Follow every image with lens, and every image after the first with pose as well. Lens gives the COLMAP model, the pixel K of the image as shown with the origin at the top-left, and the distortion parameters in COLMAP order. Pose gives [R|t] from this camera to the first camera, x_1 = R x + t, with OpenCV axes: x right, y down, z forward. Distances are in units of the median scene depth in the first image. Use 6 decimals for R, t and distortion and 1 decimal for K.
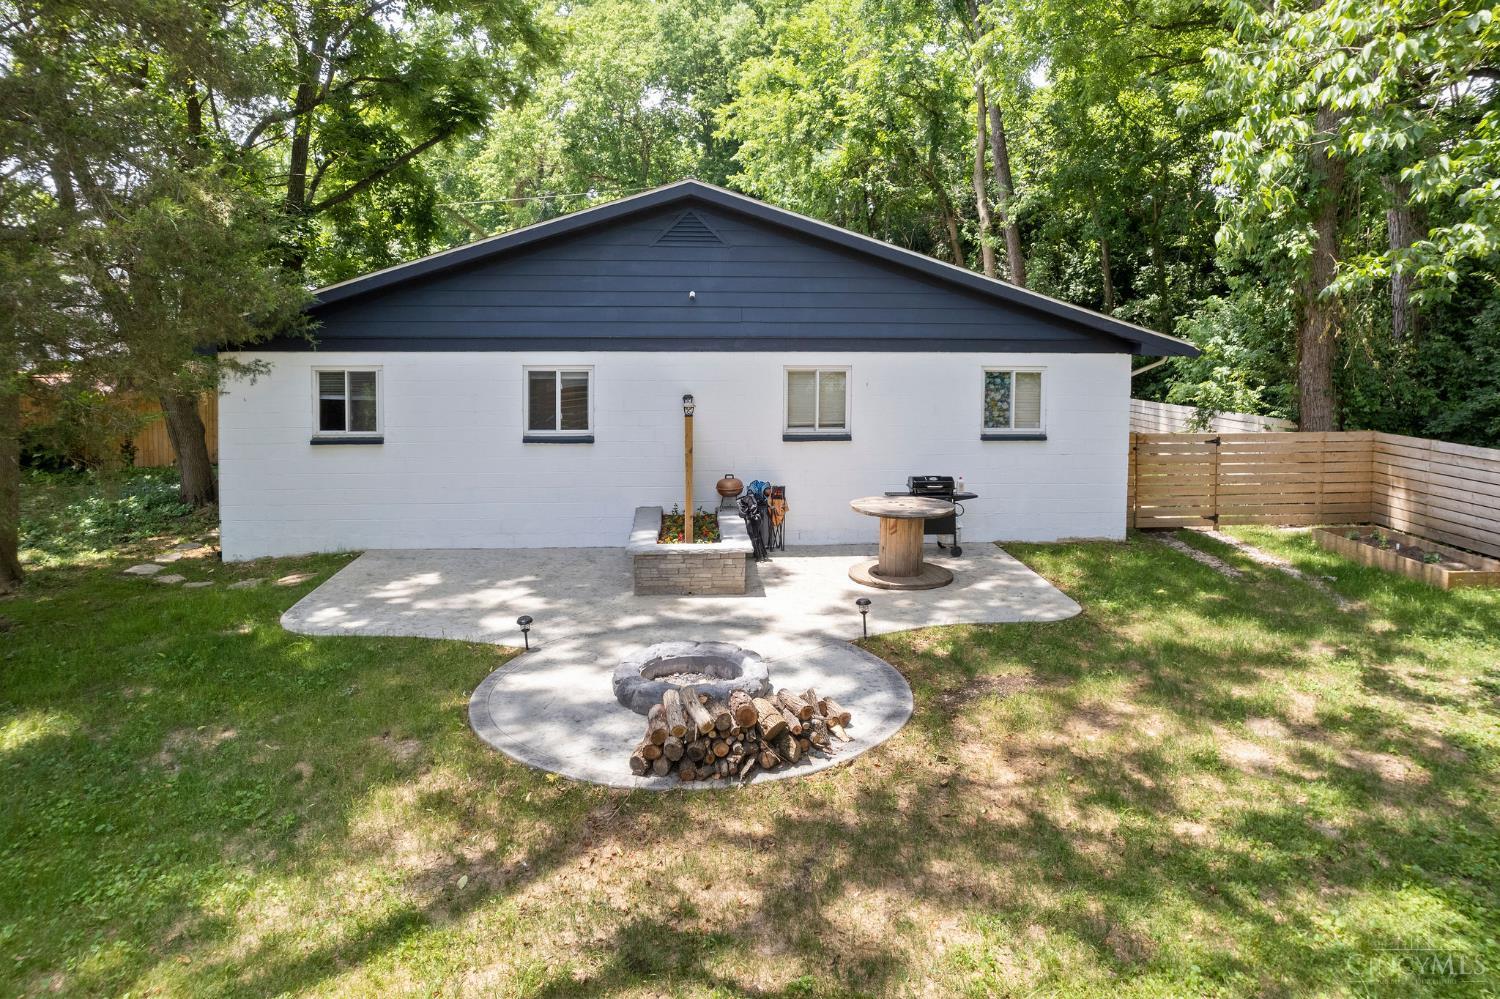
lens RADIAL K [[961.7, 0, 752.6], [0, 961.7, 389.0], [0, 0, 1]] dist [-0.000653, -0.000105]
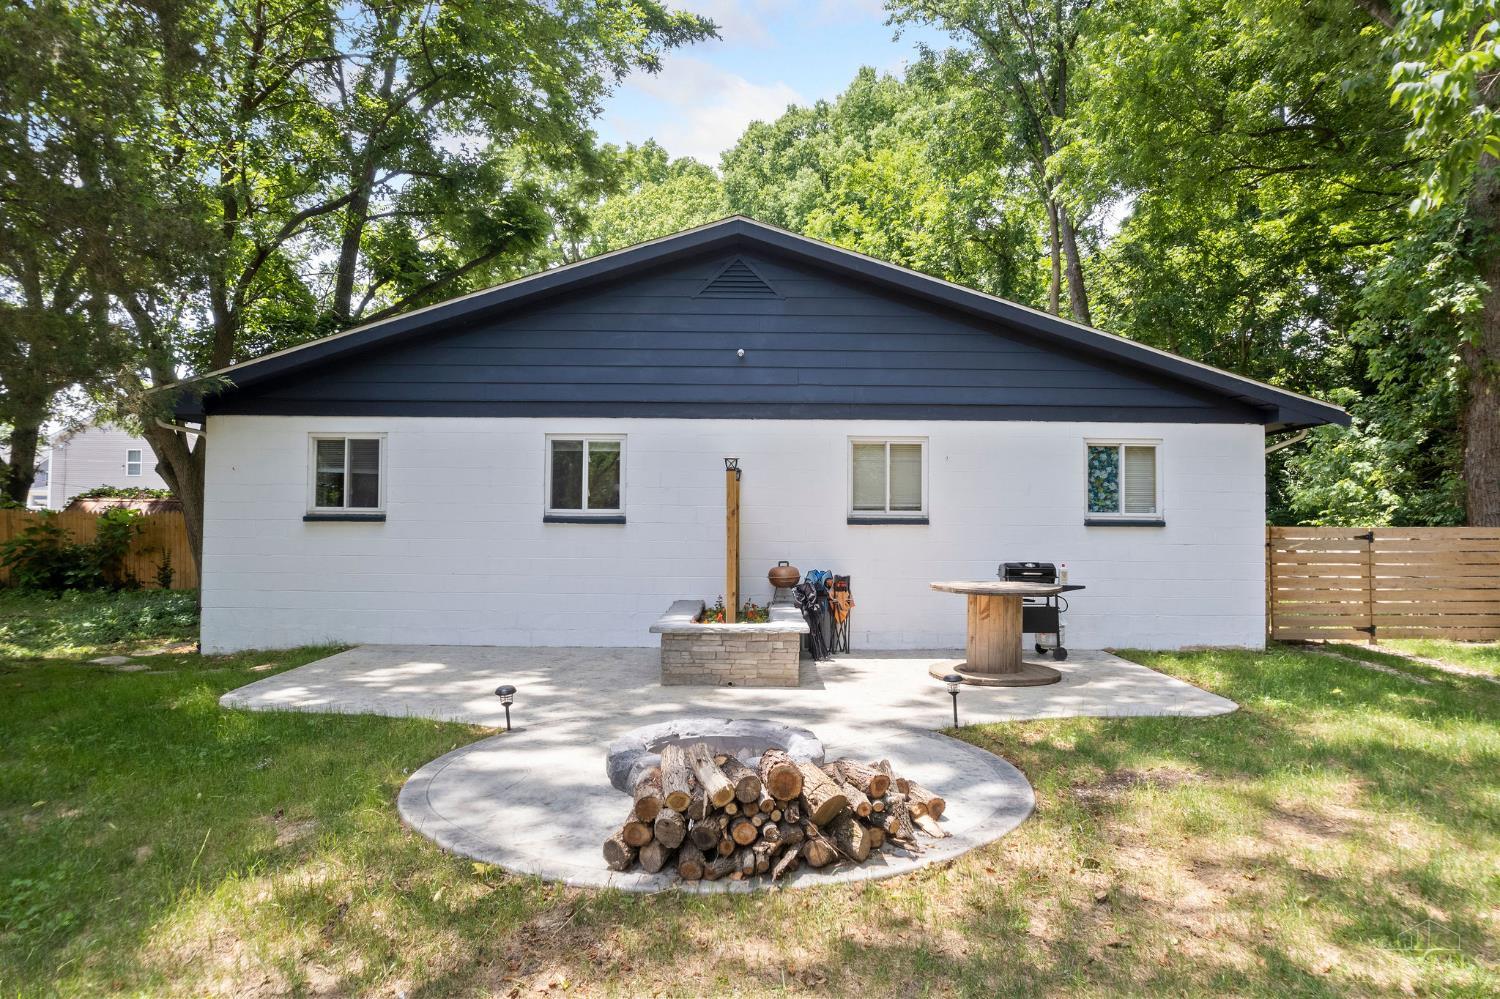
lens RADIAL K [[941.1, 0, 750.0], [0, 941.1, 499.5], [0, 0, 1]] dist [-0.032015, 0.040896]
pose [[0.997152, -0.004000, -0.075308, 0.009351], [-0.001495, 0.997347, -0.072774, 0.099790], [0.075399, 0.072679, 0.994501, 0.182773]]
